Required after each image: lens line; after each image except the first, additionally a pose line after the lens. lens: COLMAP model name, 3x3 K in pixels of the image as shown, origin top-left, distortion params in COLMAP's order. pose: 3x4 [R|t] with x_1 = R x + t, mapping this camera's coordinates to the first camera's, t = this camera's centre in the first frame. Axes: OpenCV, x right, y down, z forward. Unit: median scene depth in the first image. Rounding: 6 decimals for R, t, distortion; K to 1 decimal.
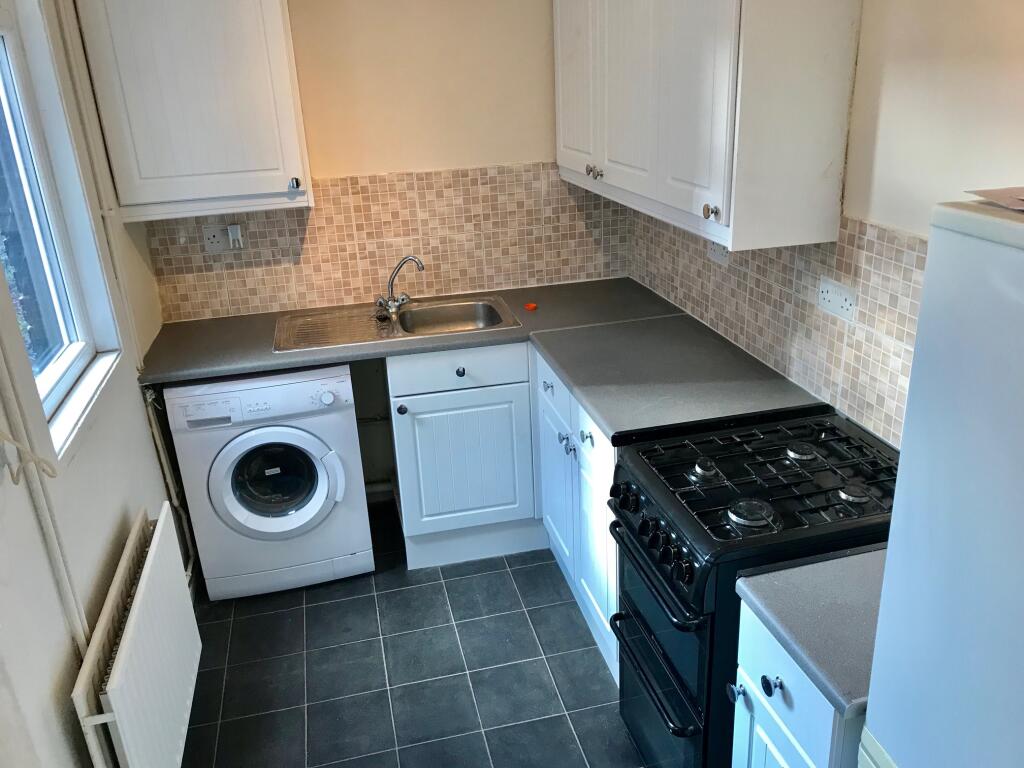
lens RADIAL K [[842.8, 0, 513.2], [0, 842.8, 383.7], [0, 0, 1]] dist [0.003791, 0.000227]
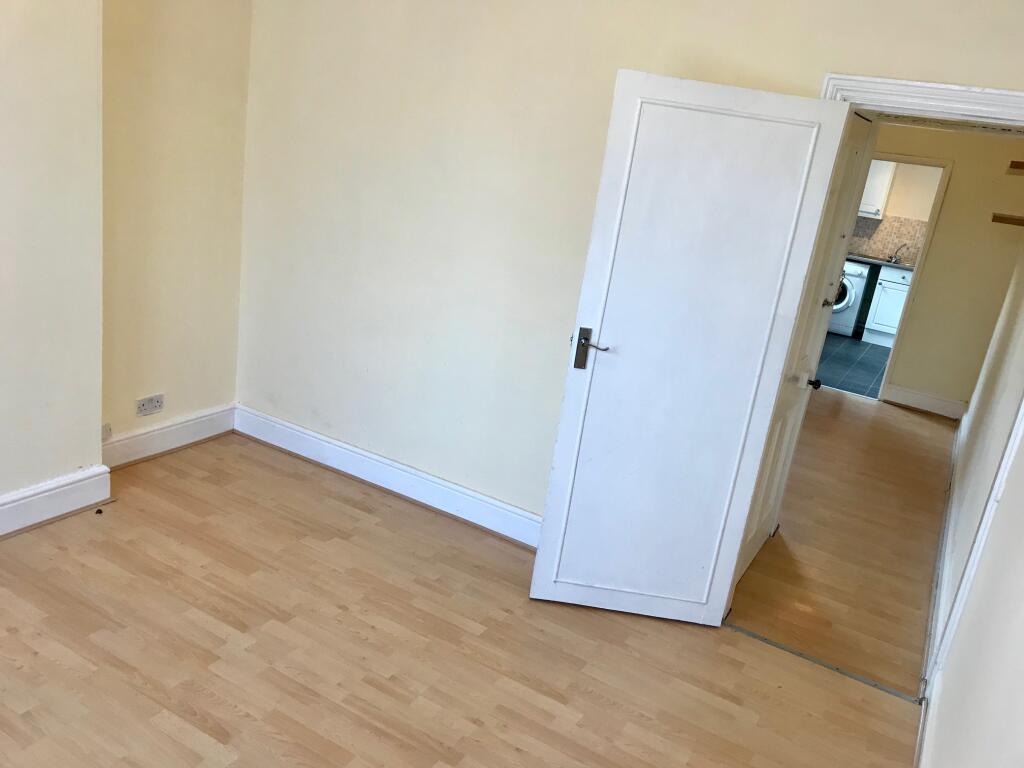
lens RADIAL K [[842.8, 0, 513.3], [0, 842.8, 384.4], [0, 0, 1]] dist [0.003791, 0.000227]
pose [[0.716826, 0.344275, -0.606329, 0.868309], [-0.408761, 0.911986, 0.034574, 0.772155], [0.564866, 0.223061, 0.794462, -2.069906]]
